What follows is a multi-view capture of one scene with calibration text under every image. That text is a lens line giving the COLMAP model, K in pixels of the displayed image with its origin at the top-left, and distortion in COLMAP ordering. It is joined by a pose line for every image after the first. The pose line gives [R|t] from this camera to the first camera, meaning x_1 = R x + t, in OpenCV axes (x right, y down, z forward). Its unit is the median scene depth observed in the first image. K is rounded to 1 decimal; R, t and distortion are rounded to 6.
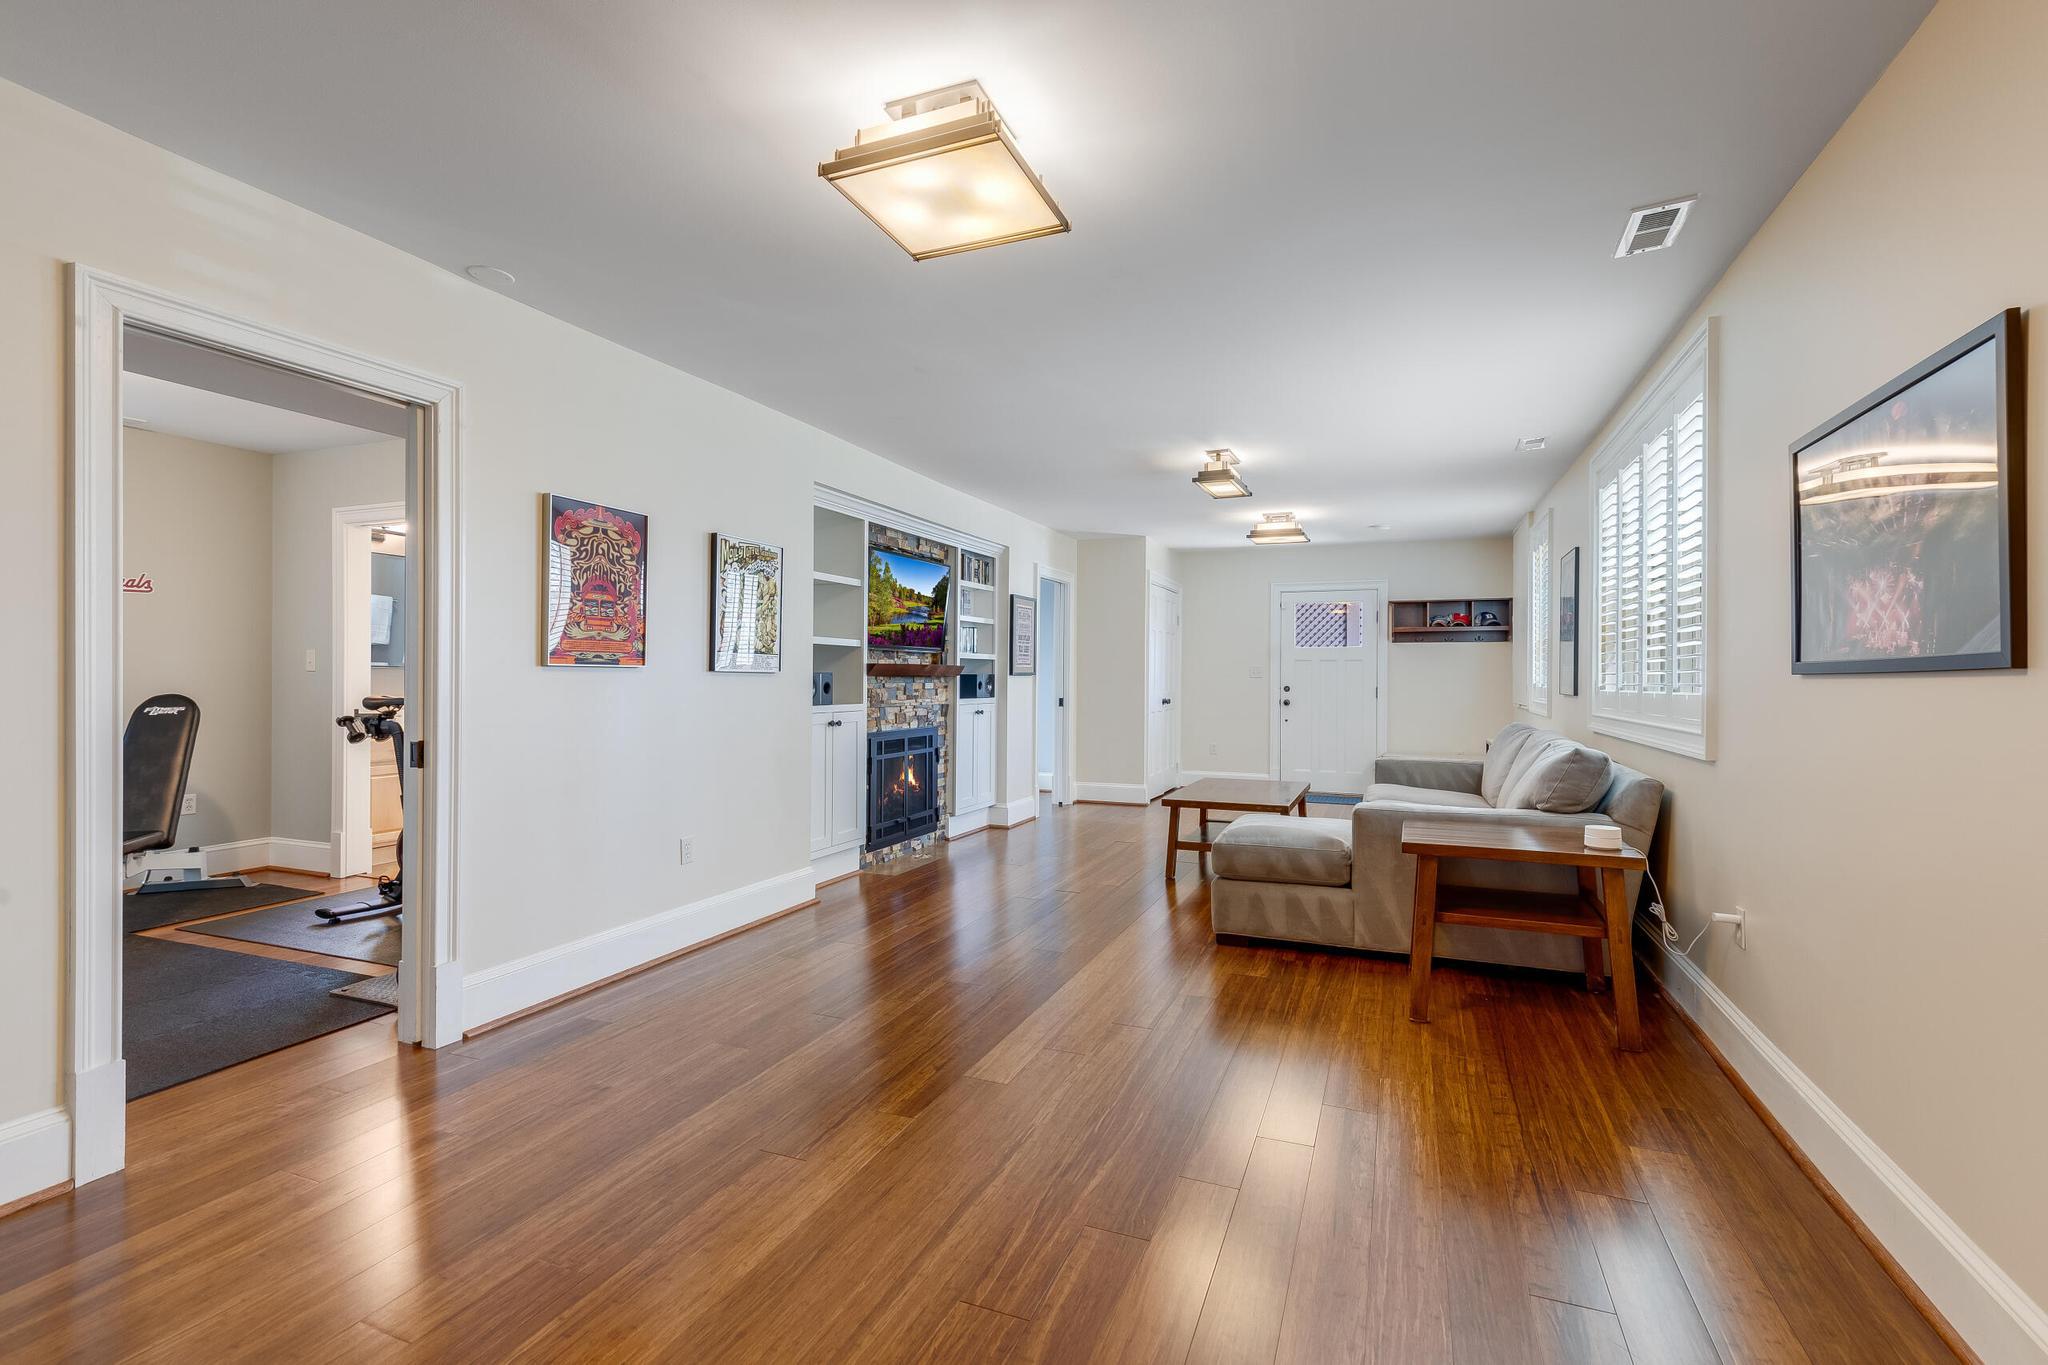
lens RADIAL K [[932.8, 0, 1021.7], [0, 932.8, 676.1], [0, 0, 1]] dist [-0.001900, 0.012802]
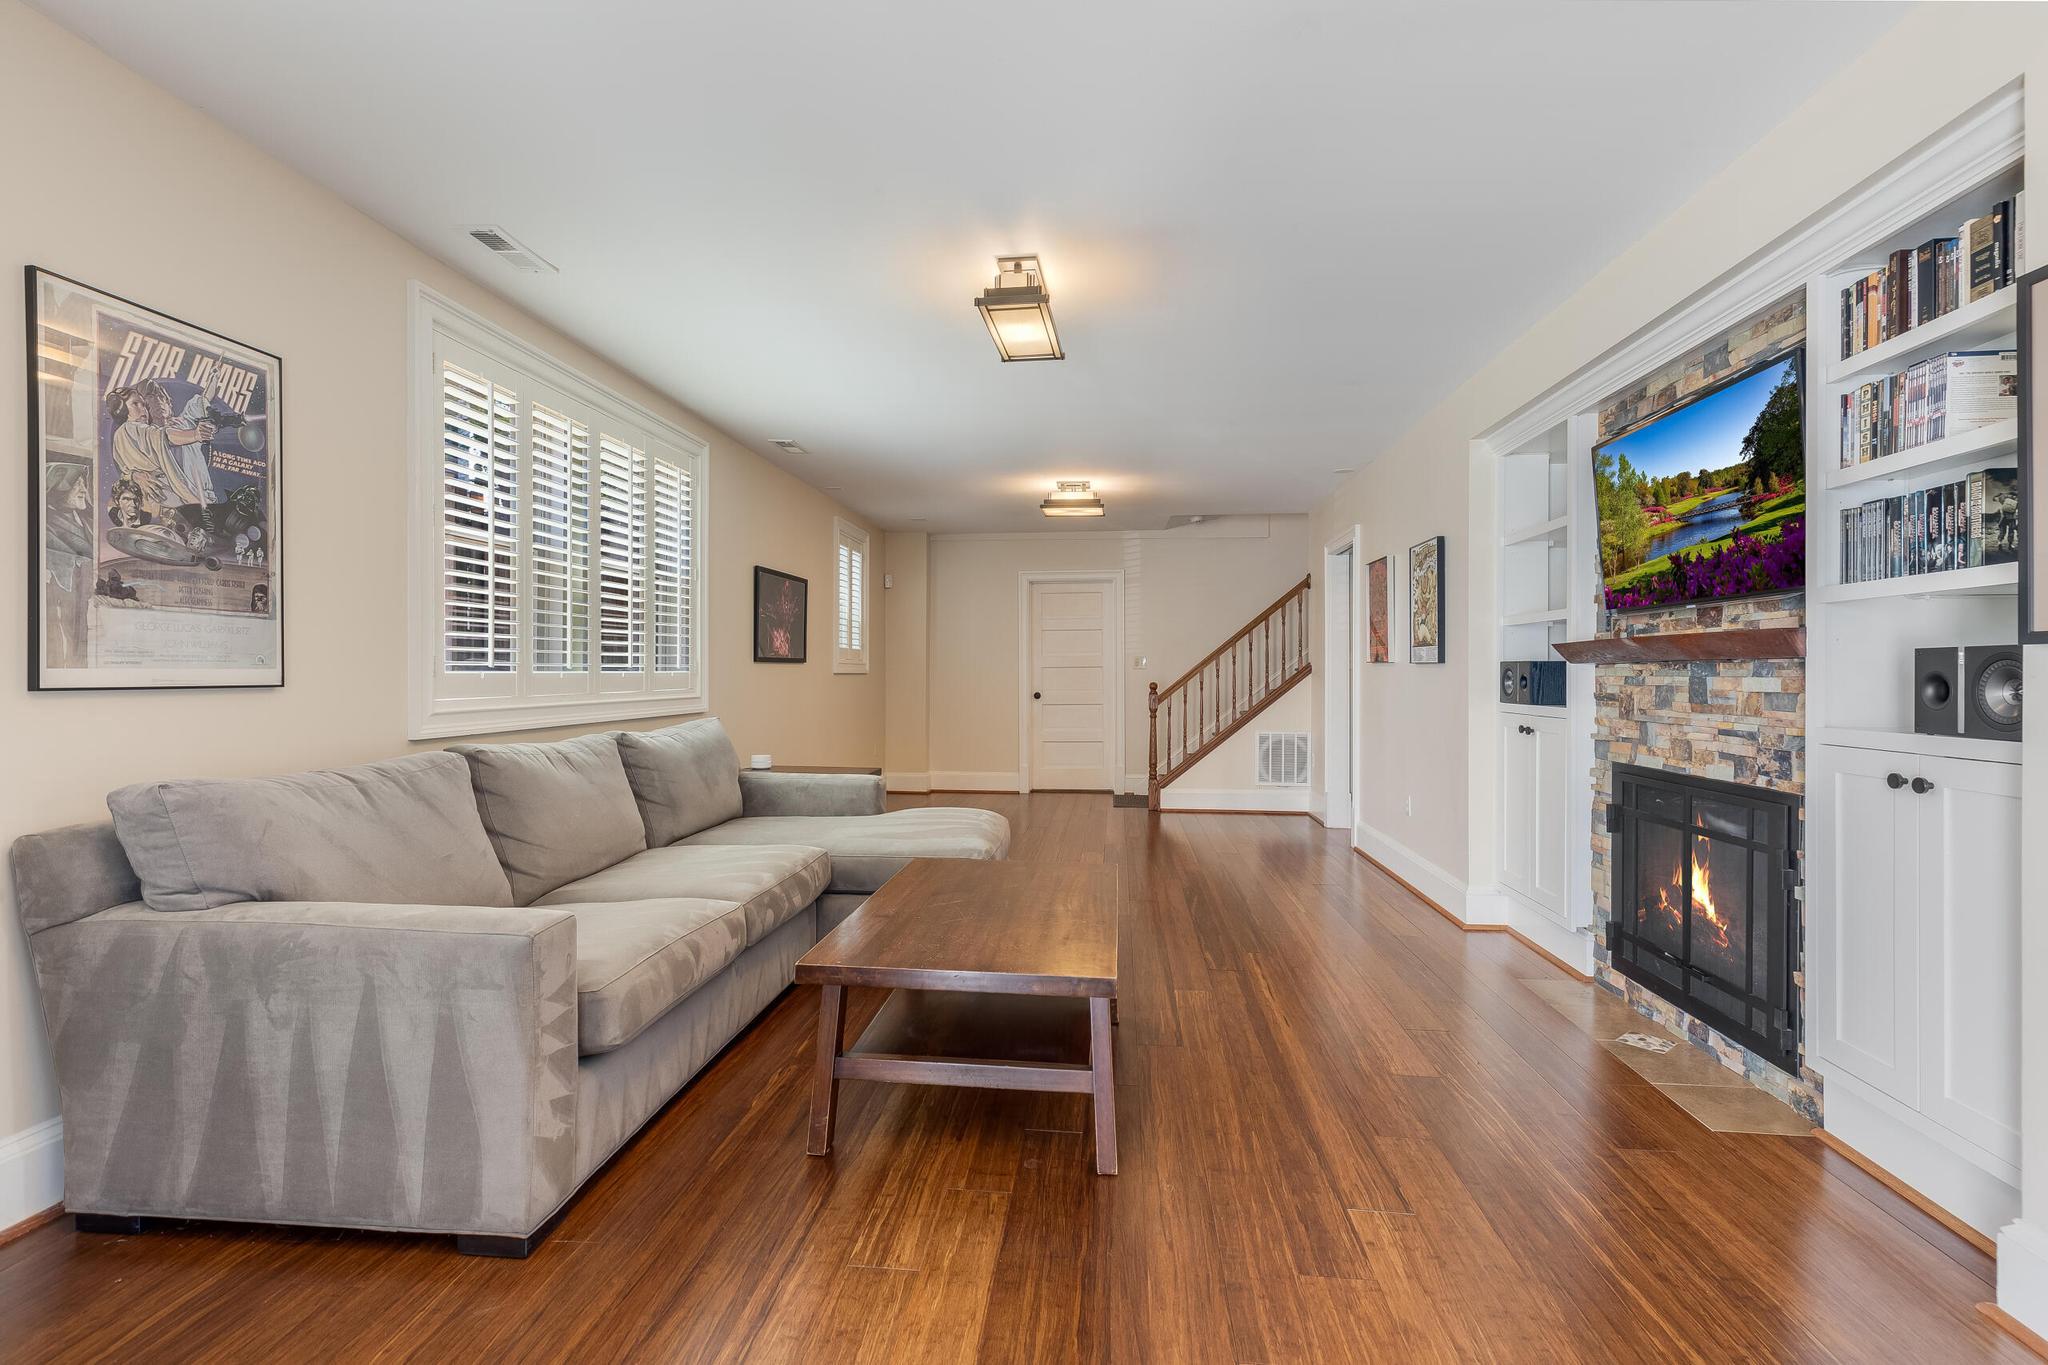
lens RADIAL K [[922.1, 0, 1023.5], [0, 922.1, 671.2], [0, 0, 1]] dist [0.002457, 0.000326]
pose [[-0.960314, -0.006596, -0.278843, 0.327059], [-0.006245, 0.999978, -0.002148, 0.007994], [0.278851, -0.000322, -0.960334, 1.364596]]
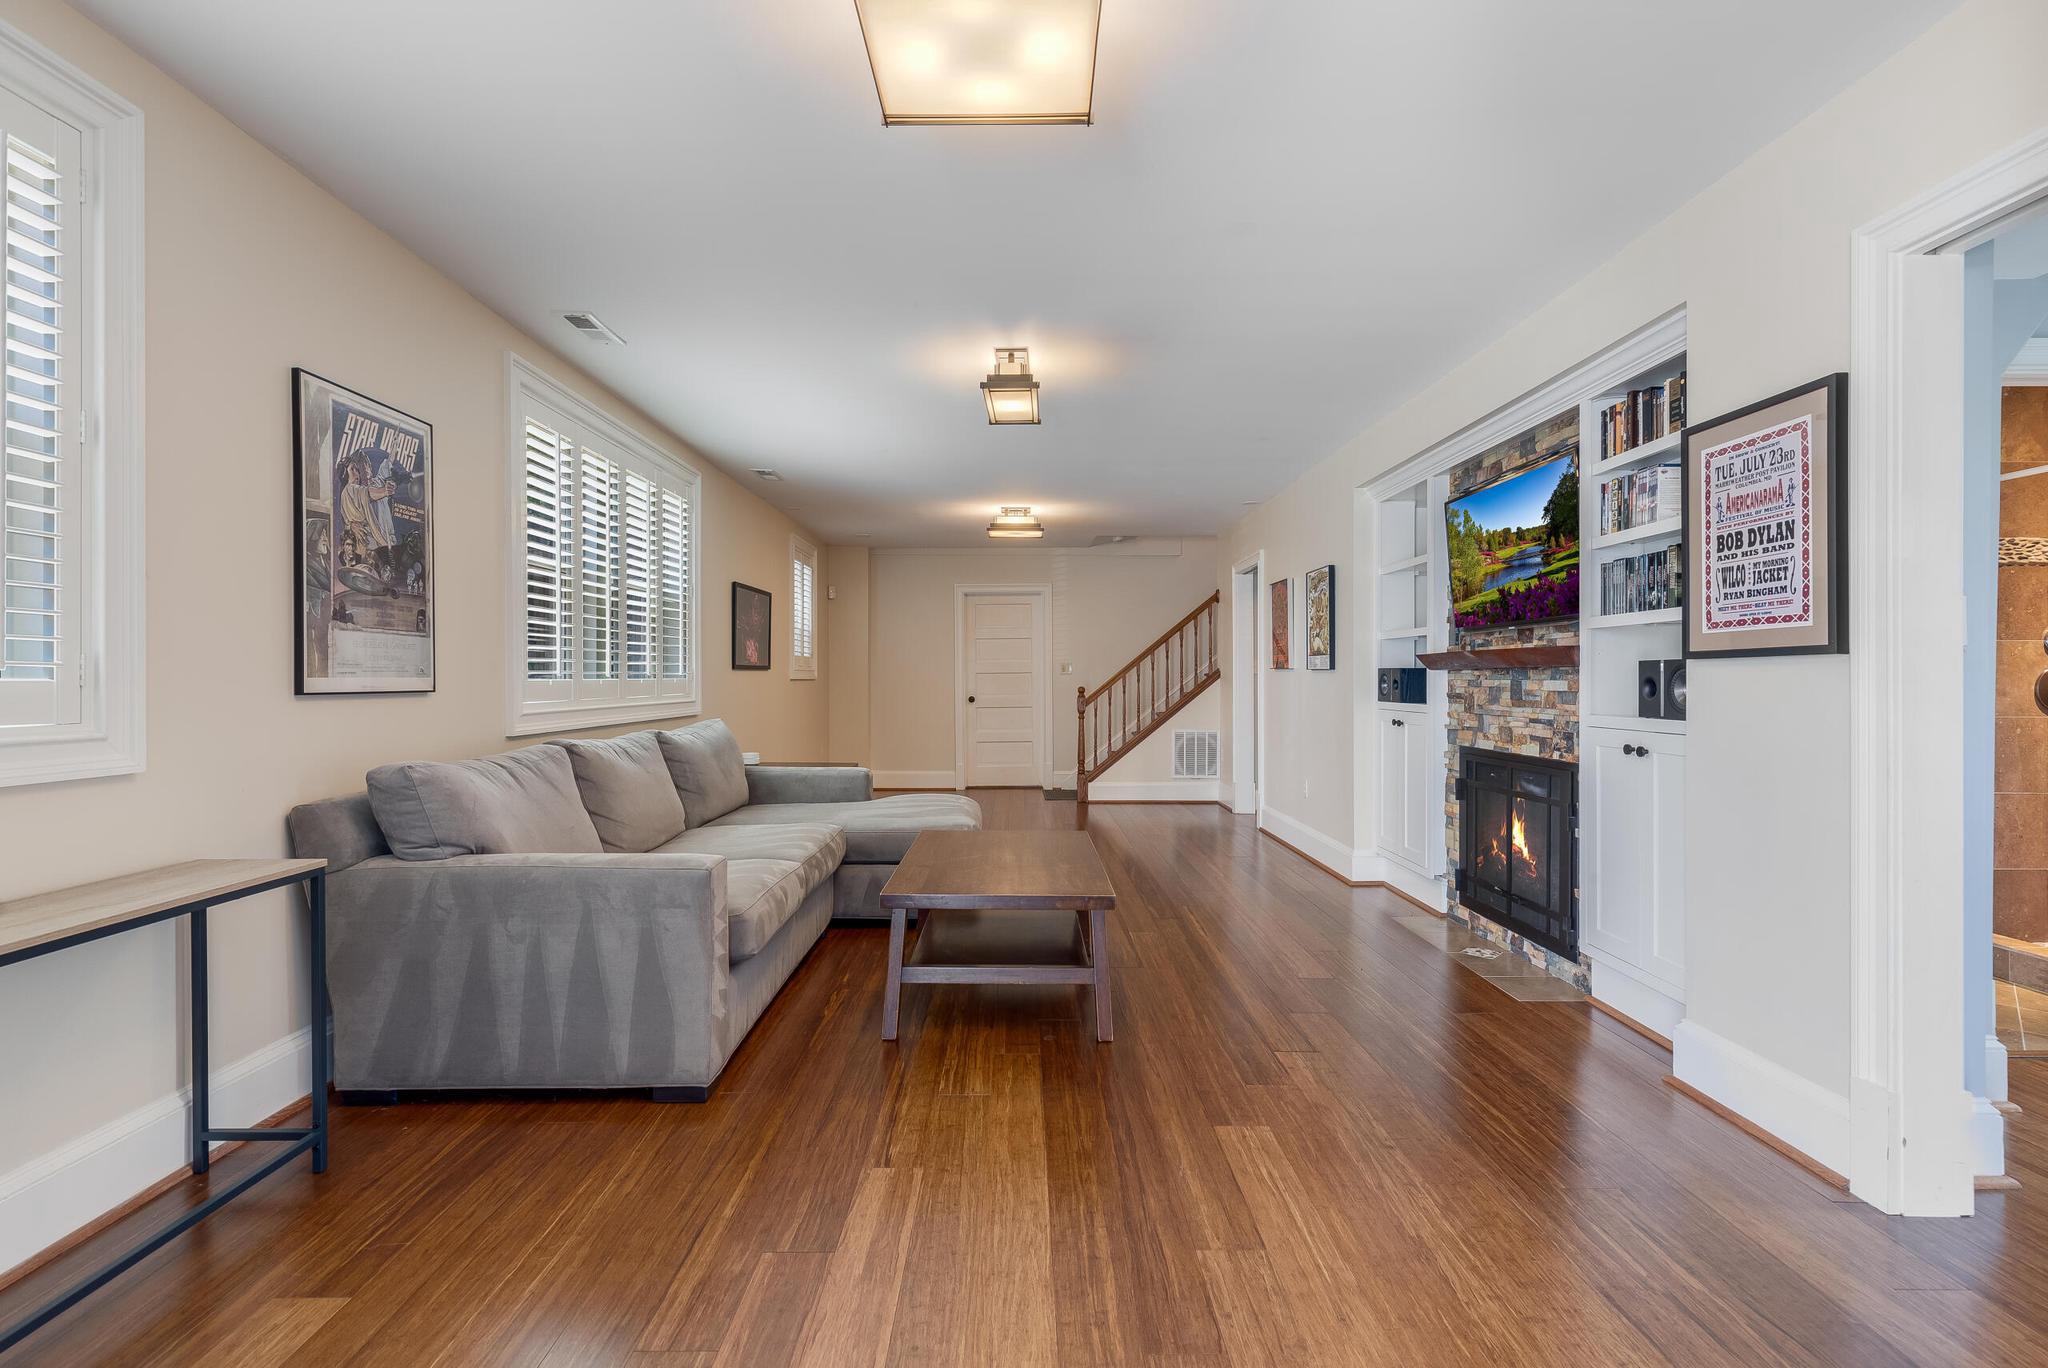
lens RADIAL K [[932.8, 0, 1021.7], [0, 932.8, 677.6], [0, 0, 1]] dist [-0.001900, 0.012802]
pose [[-0.924542, -0.003422, -0.381065, 0.421433], [-0.003184, 0.999994, -0.001255, 0.007947], [0.381067, 0.000053, -0.924548, 1.468654]]
